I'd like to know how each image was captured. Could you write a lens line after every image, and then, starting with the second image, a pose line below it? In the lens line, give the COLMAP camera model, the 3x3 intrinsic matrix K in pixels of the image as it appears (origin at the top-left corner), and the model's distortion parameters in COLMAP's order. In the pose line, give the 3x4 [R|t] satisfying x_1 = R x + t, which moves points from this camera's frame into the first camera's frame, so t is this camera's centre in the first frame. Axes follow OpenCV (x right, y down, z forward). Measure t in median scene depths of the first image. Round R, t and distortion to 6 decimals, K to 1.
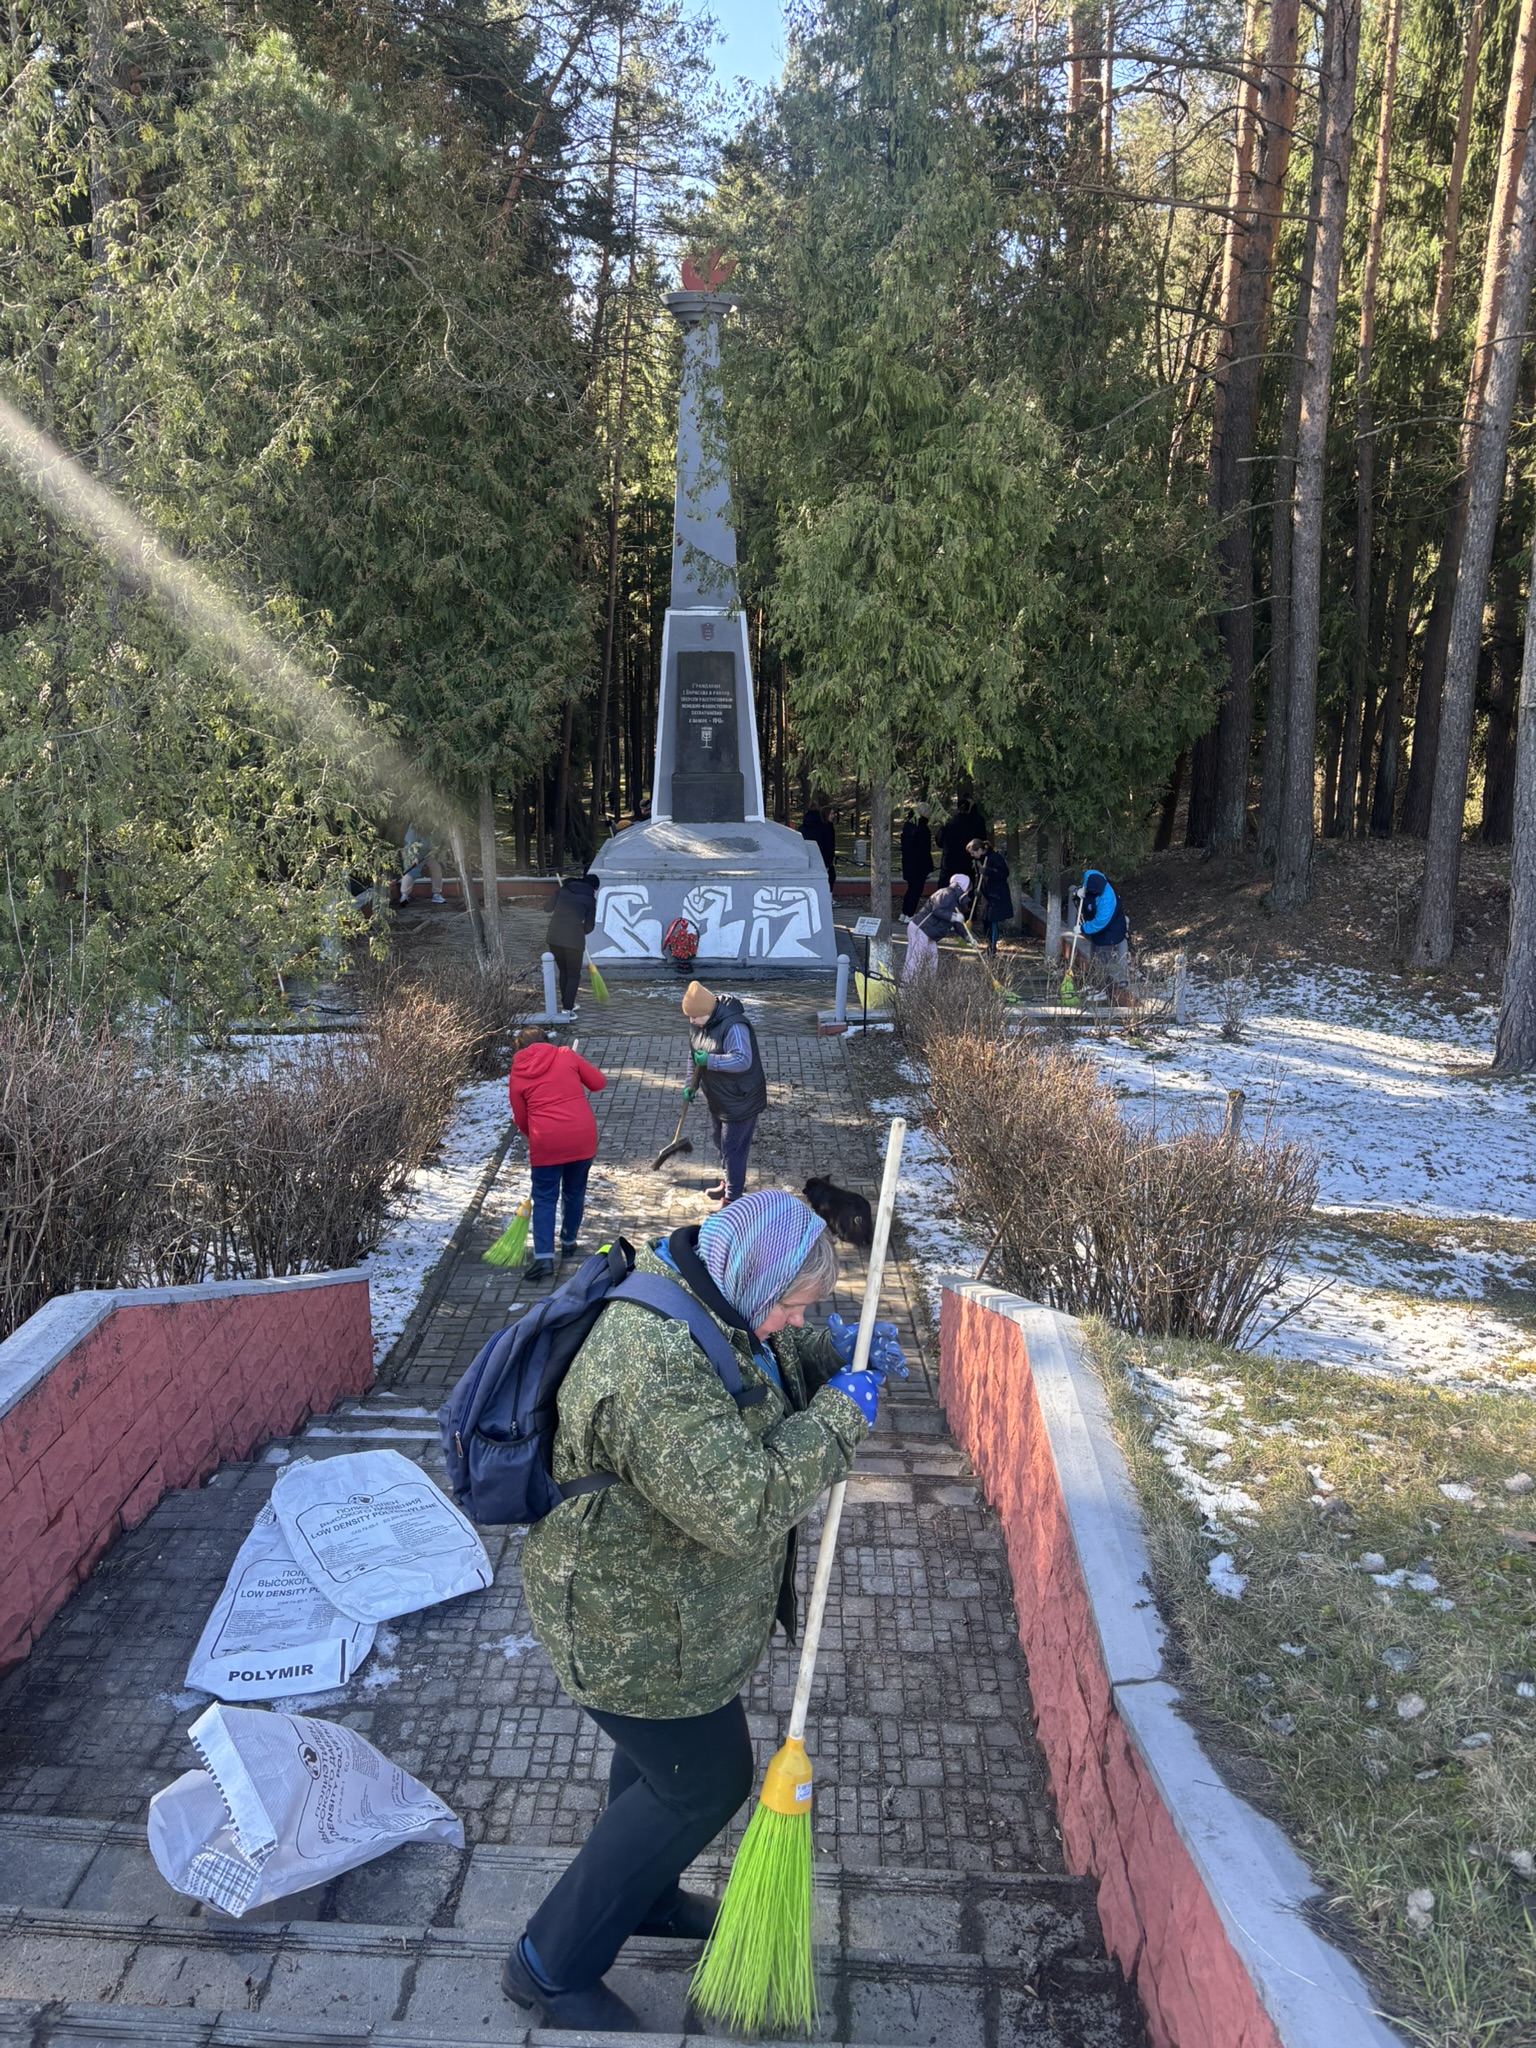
lens RADIAL K [[1546.2, 0, 768.0], [0, 1546.2, 1024.0], [0, 0, 1]] dist [-0.001312, -0.005092]
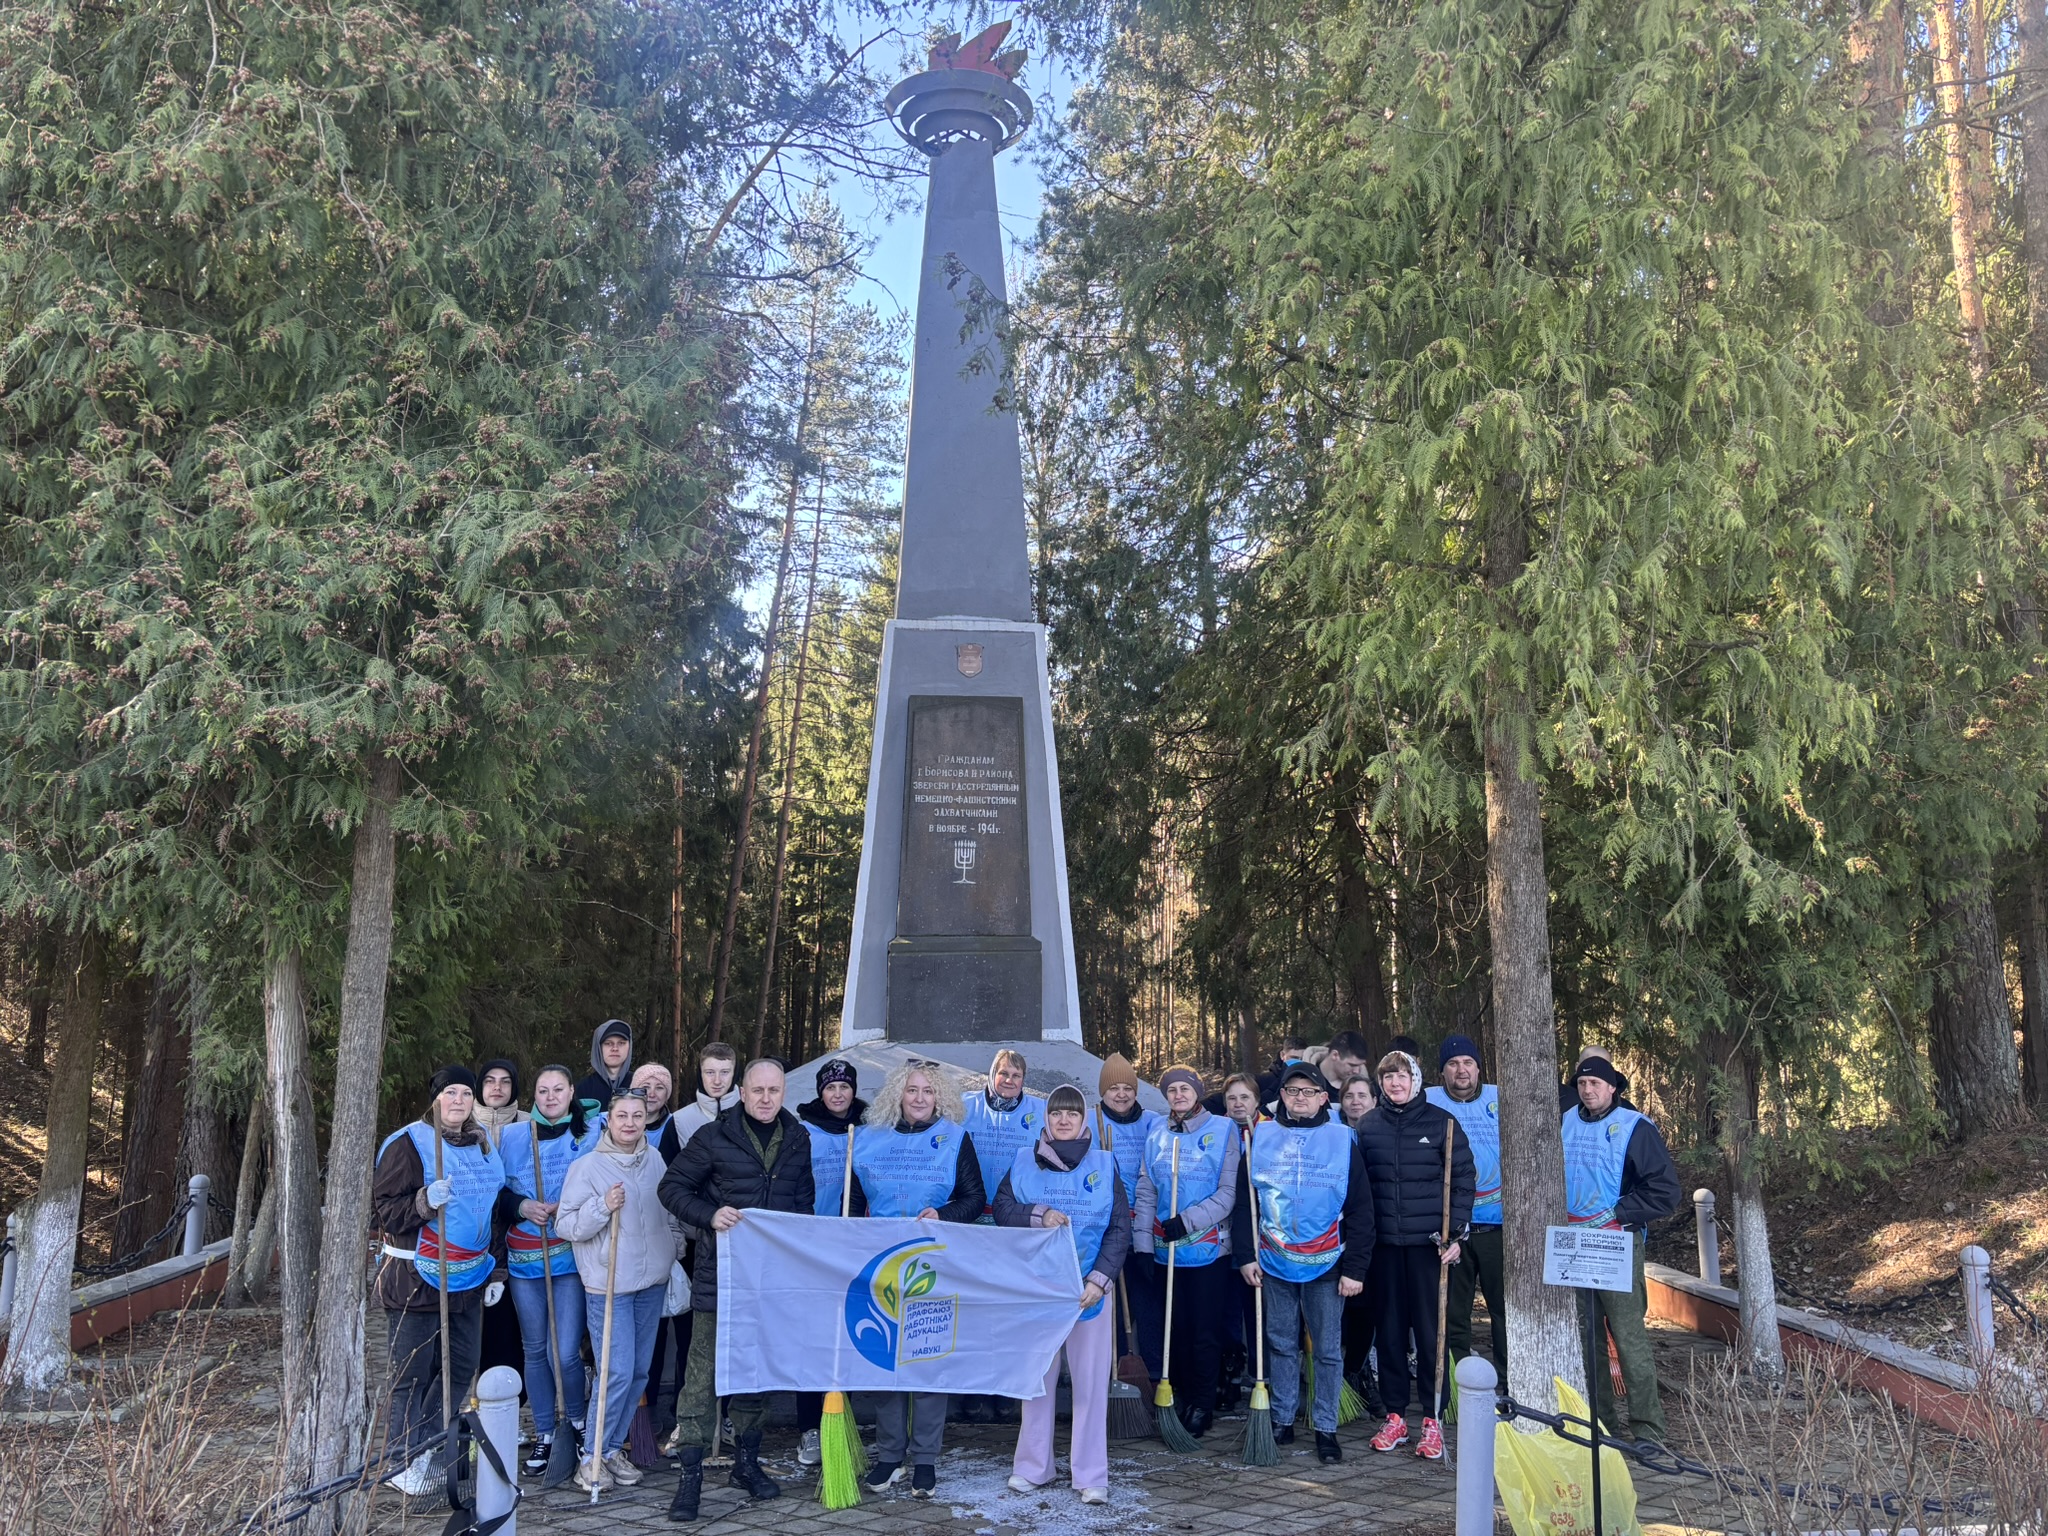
lens RADIAL K [[1546.2, 0, 1024.0], [0, 1546.2, 768.0], [0, 0, 1]] dist [-0.001312, -0.005092]
pose [[0.998229, 0.011242, 0.058409, -0.048547], [0.011611, 0.926263, -0.376700, -0.031444], [-0.058337, 0.376711, 0.924492, 0.533618]]
